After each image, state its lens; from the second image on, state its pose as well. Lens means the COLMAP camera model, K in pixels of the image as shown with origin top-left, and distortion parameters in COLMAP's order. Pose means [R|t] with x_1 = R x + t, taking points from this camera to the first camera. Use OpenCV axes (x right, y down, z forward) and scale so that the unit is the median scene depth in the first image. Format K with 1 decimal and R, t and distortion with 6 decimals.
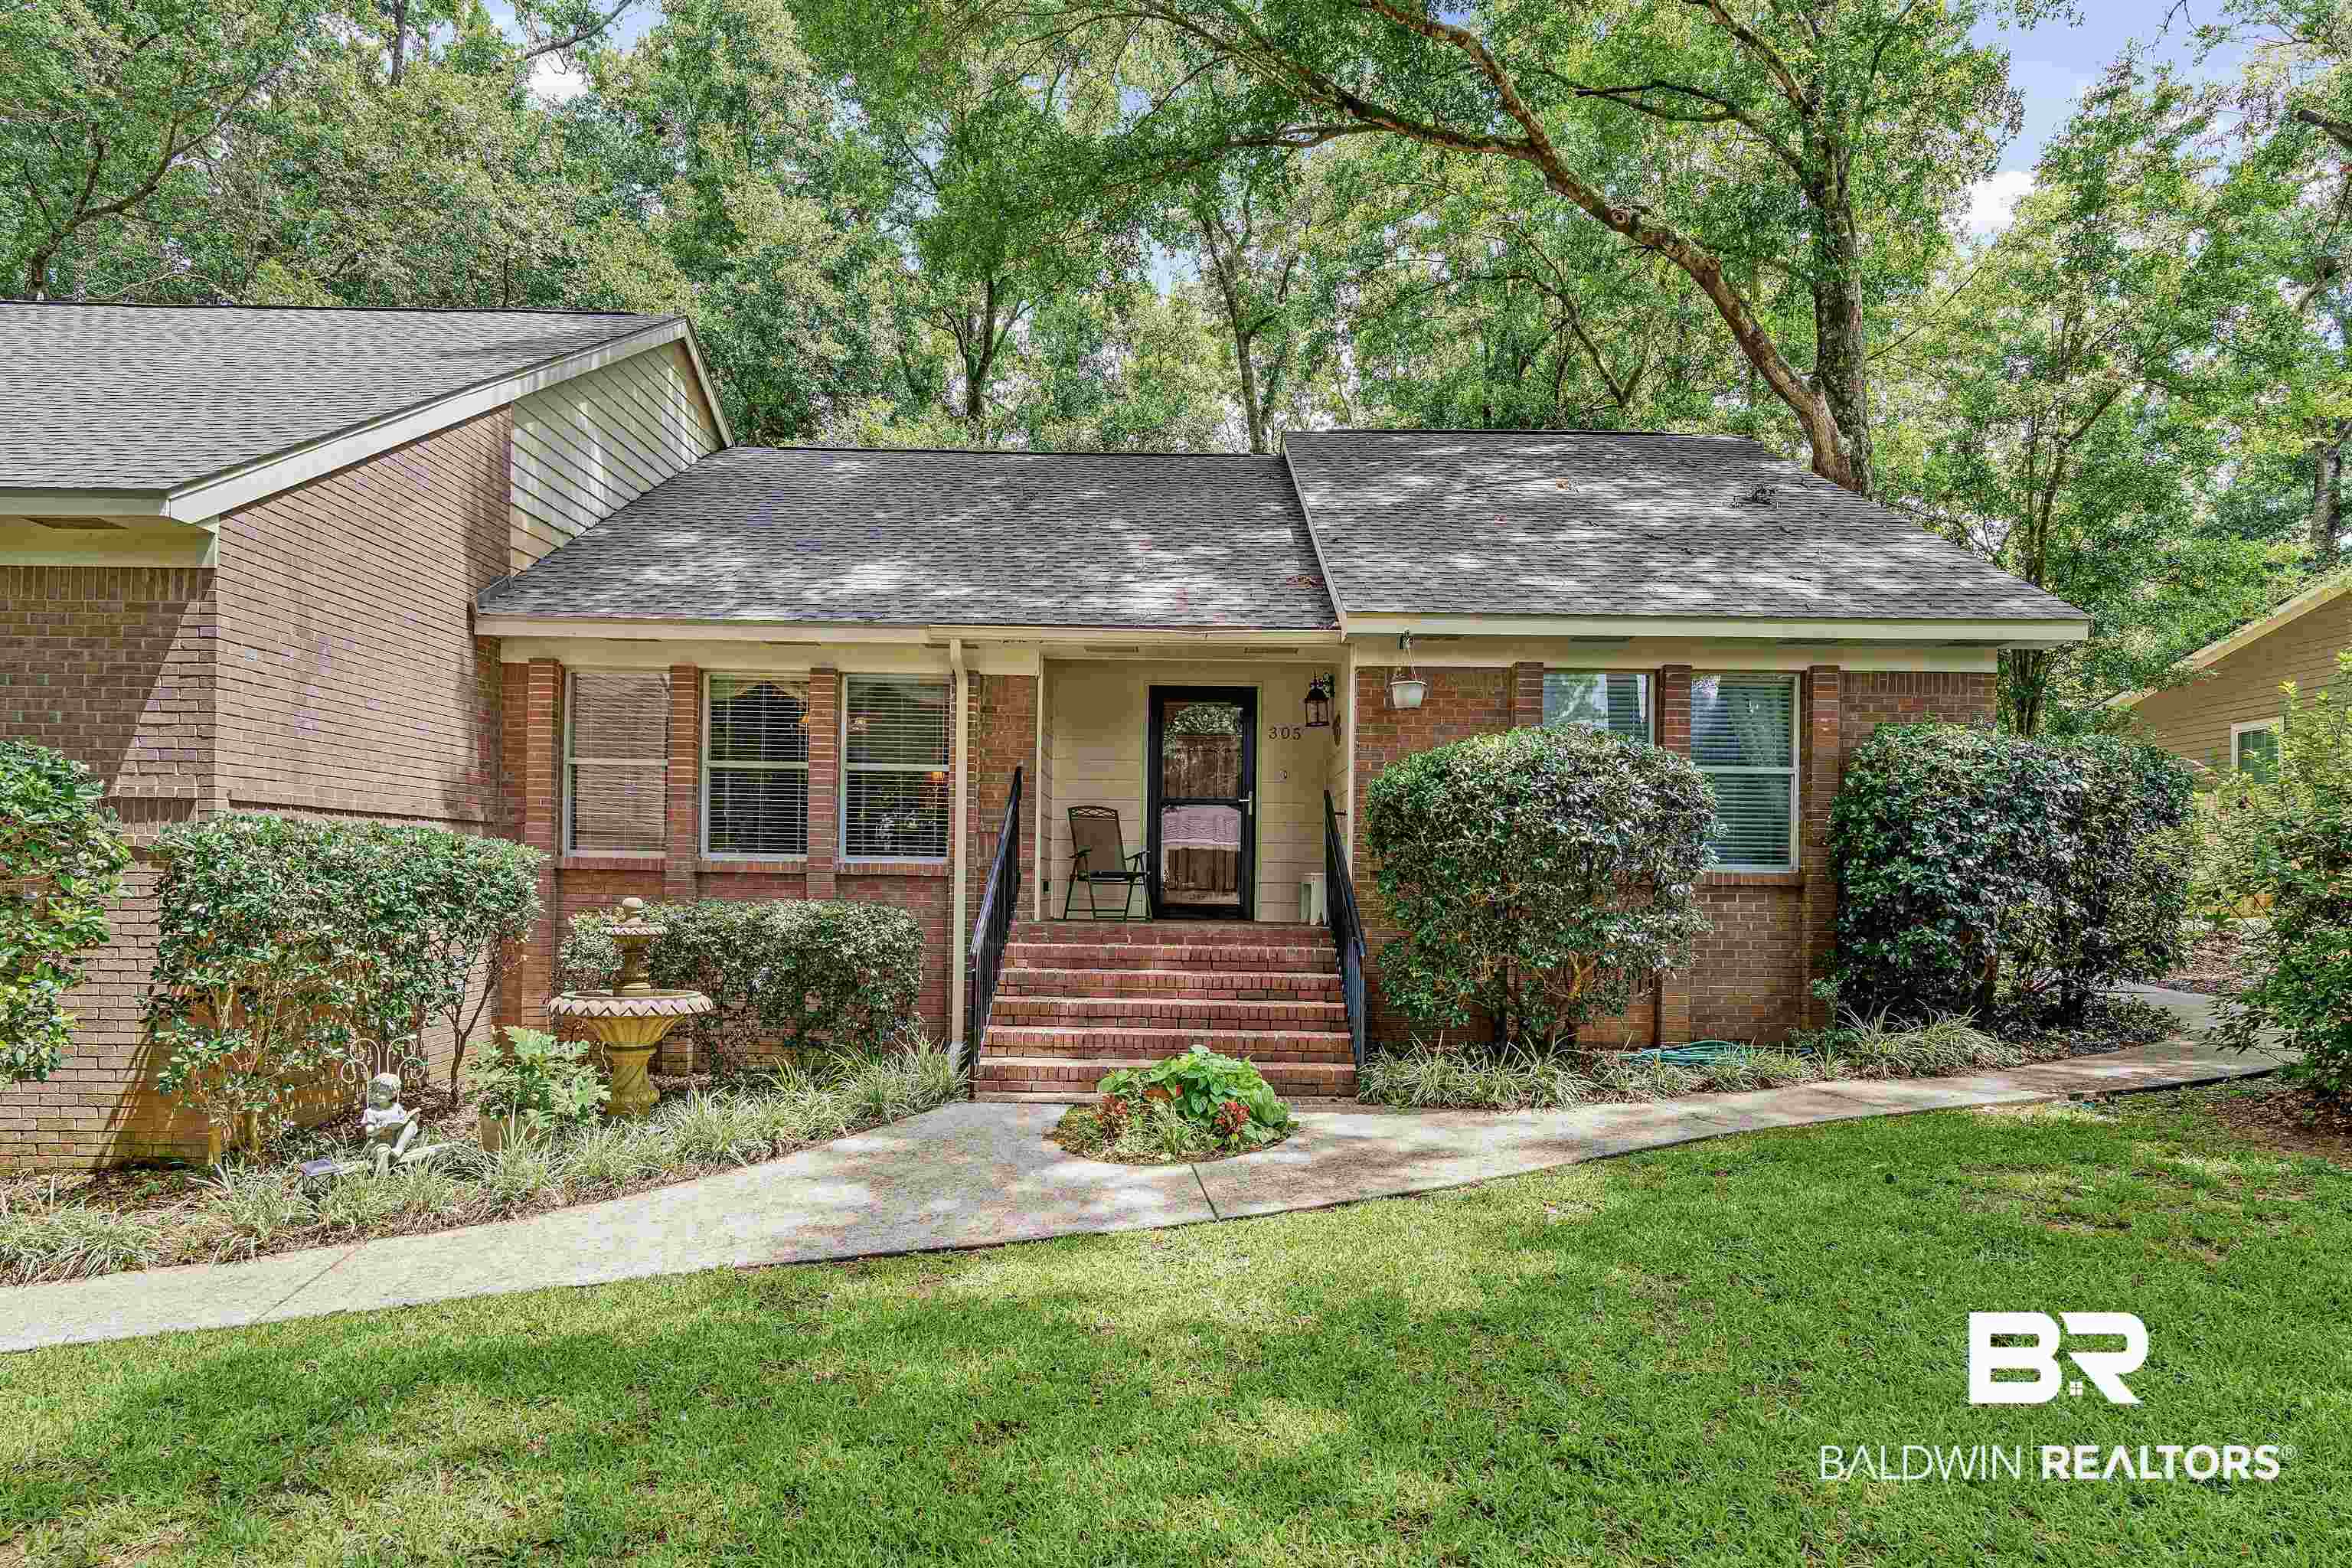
lens RADIAL K [[1240.0, 0, 1178.3], [0, 1240.0, 828.1], [0, 0, 1]] dist [-0.016241, -0.000538]
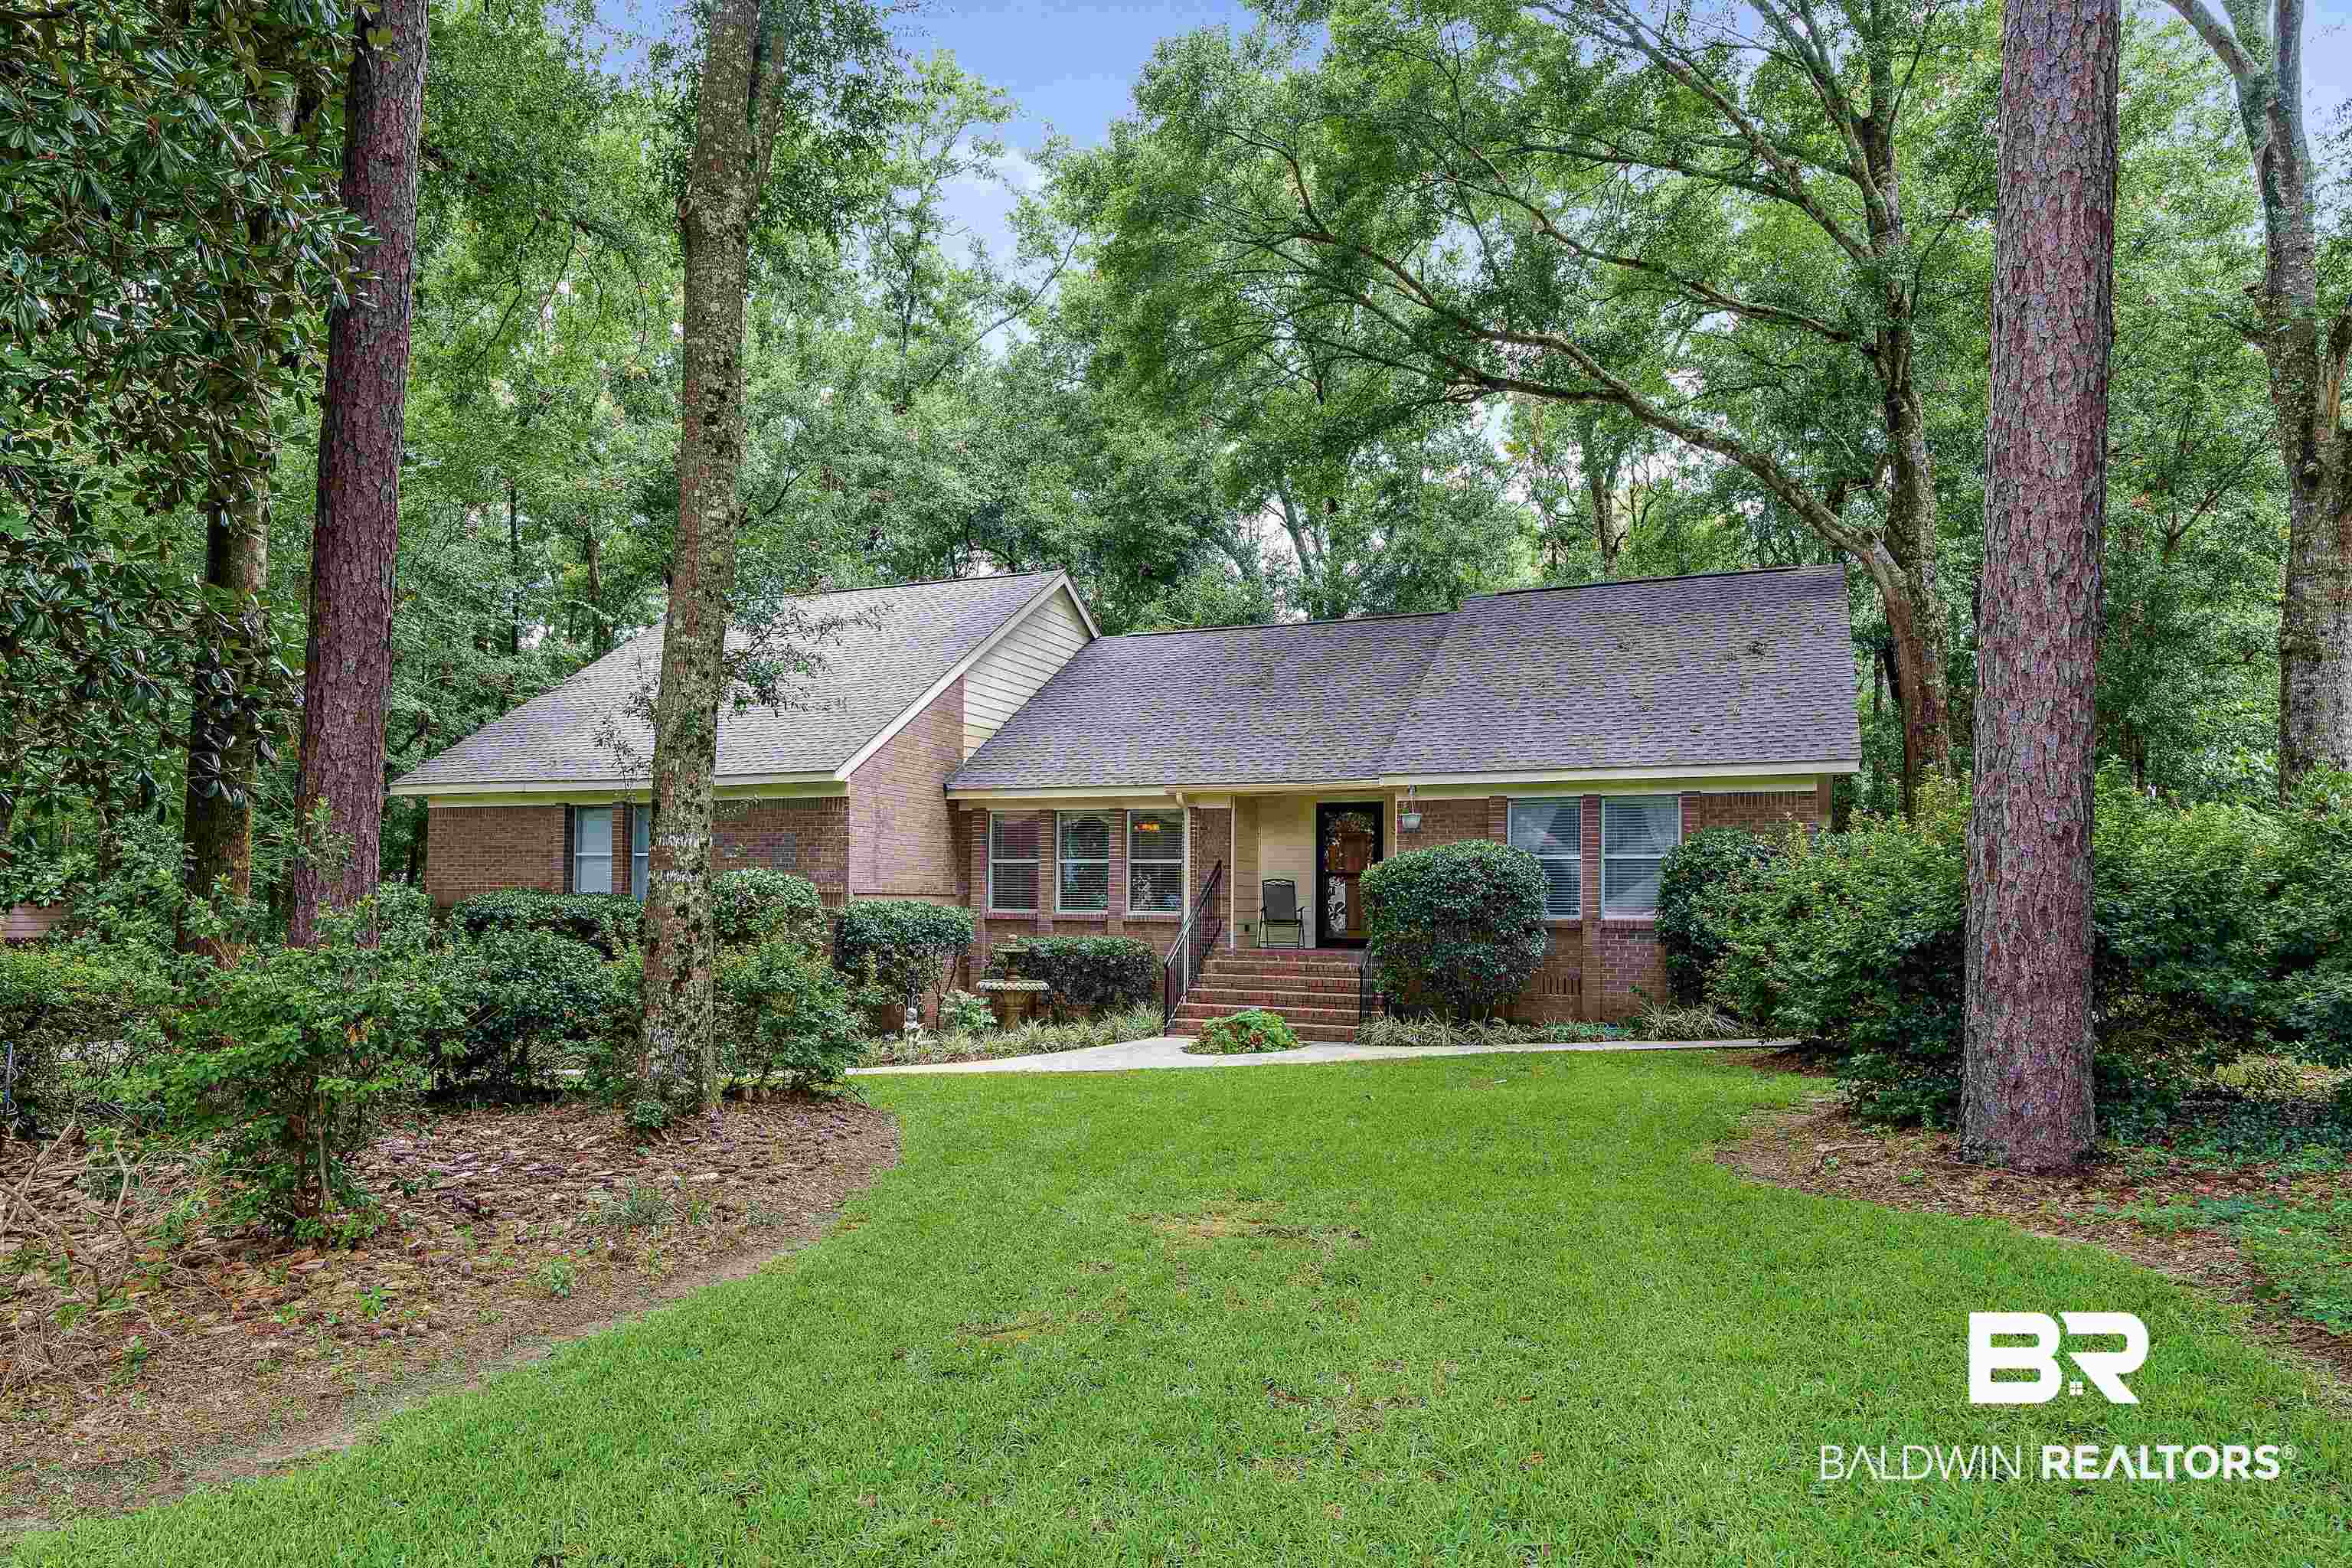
lens RADIAL K [[1359.7, 0, 1176.0], [0, 1359.7, 784.0], [0, 0, 1]] dist [0.001464, 0.000084]
pose [[0.933555, -0.033368, -0.356877, 0.550937], [0.015353, 0.998466, -0.053193, -0.060381], [0.358104, 0.044179, 0.932636, -0.902771]]
